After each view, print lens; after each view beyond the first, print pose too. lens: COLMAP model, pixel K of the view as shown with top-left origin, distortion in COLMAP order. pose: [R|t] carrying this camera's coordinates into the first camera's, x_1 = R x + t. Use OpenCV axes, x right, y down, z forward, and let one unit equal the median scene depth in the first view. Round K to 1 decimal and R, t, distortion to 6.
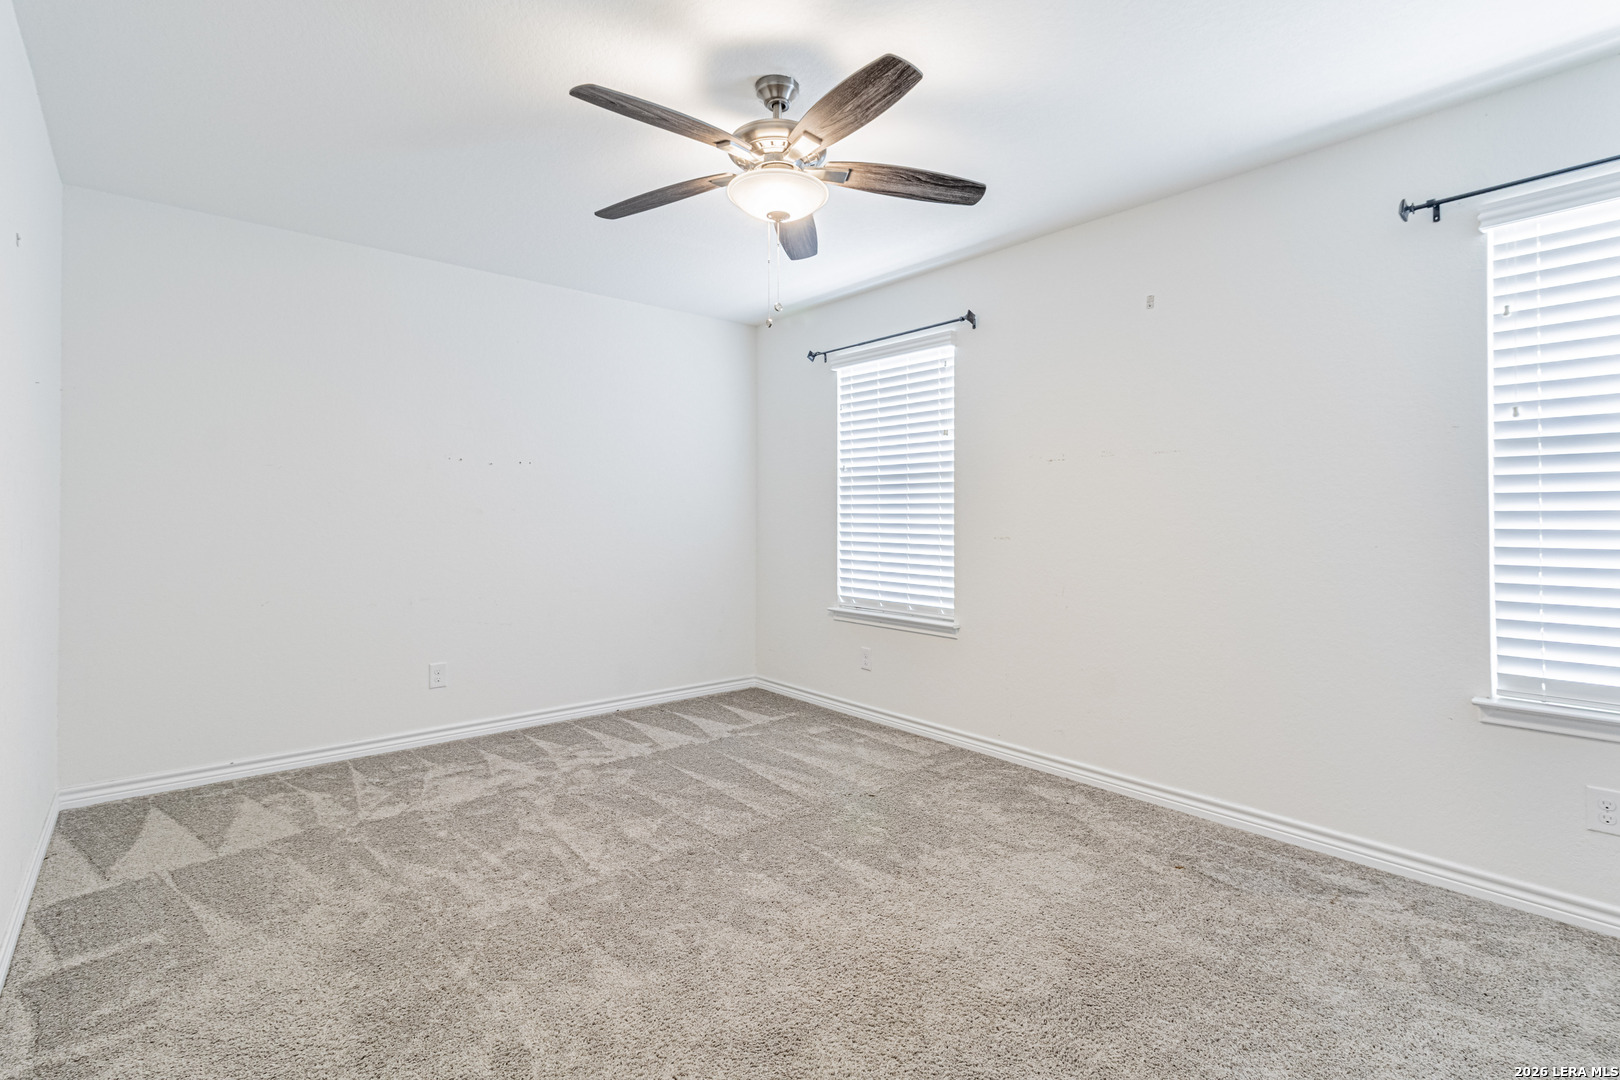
lens RADIAL K [[803.4, 0, 806.8], [0, 803.4, 514.3], [0, 0, 1]] dist [0.004728, -0.000230]
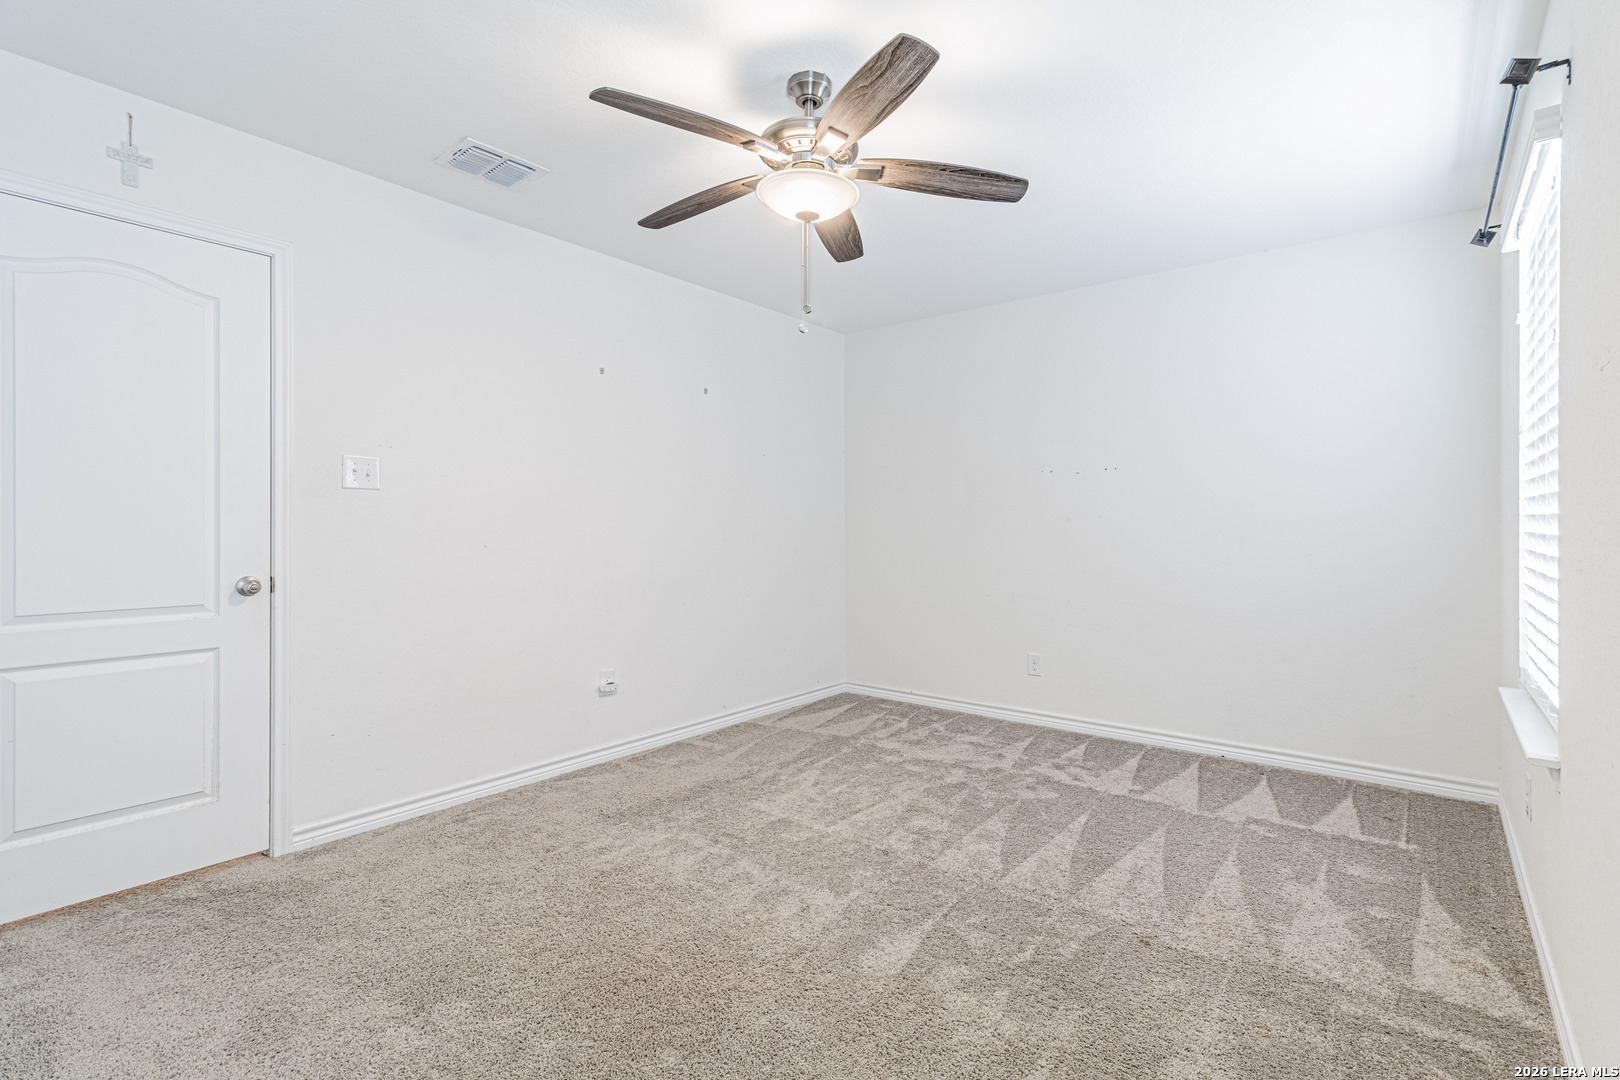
lens RADIAL K [[732.5, 0, 775.6], [0, 732.5, 527.4], [0, 0, 1]] dist [0.002050, 0.000463]
pose [[0.155903, 0.000650, -0.987772, 0.557279], [0.002156, 0.999997, 0.000999, 0.006948], [0.987770, -0.002285, 0.155901, 0.538349]]
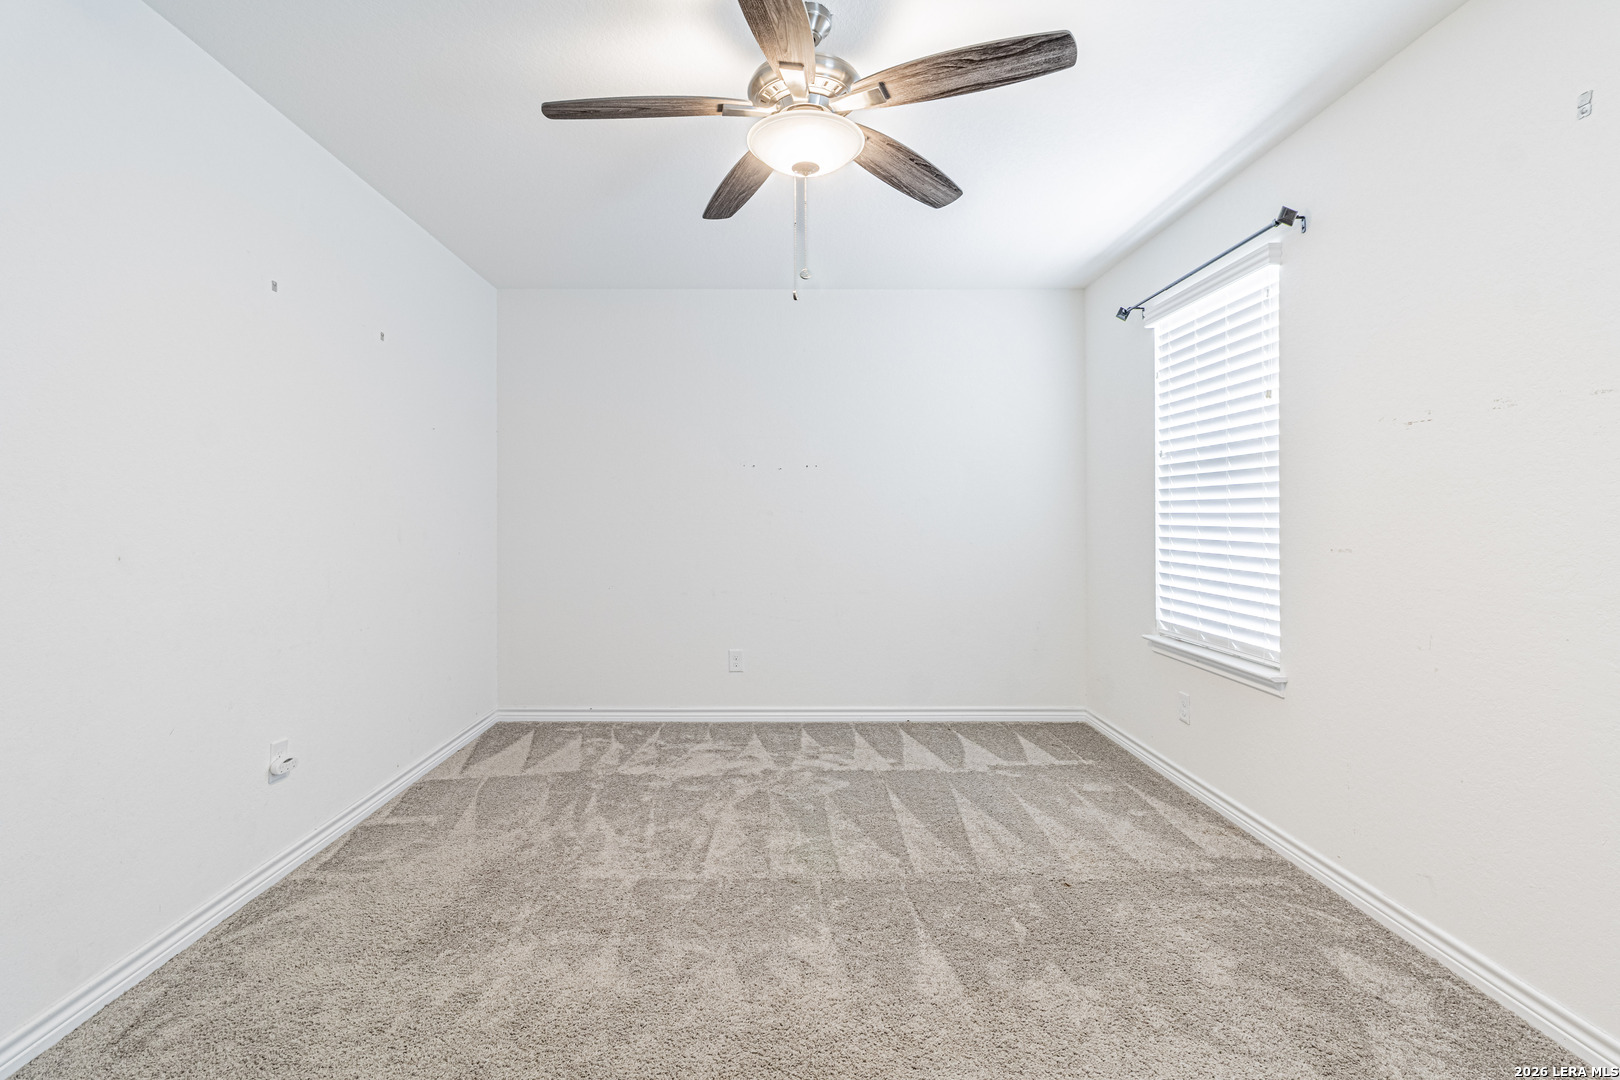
lens RADIAL K [[794.6, 0, 737.4], [0, 794.6, 517.5], [0, 0, 1]] dist [0.001638, 0.001045]
pose [[0.738963, -0.002690, -0.673741, 0.317834], [0.003909, 0.999992, 0.000295, 0.001678], [0.673735, -0.002852, 0.738968, 0.210403]]
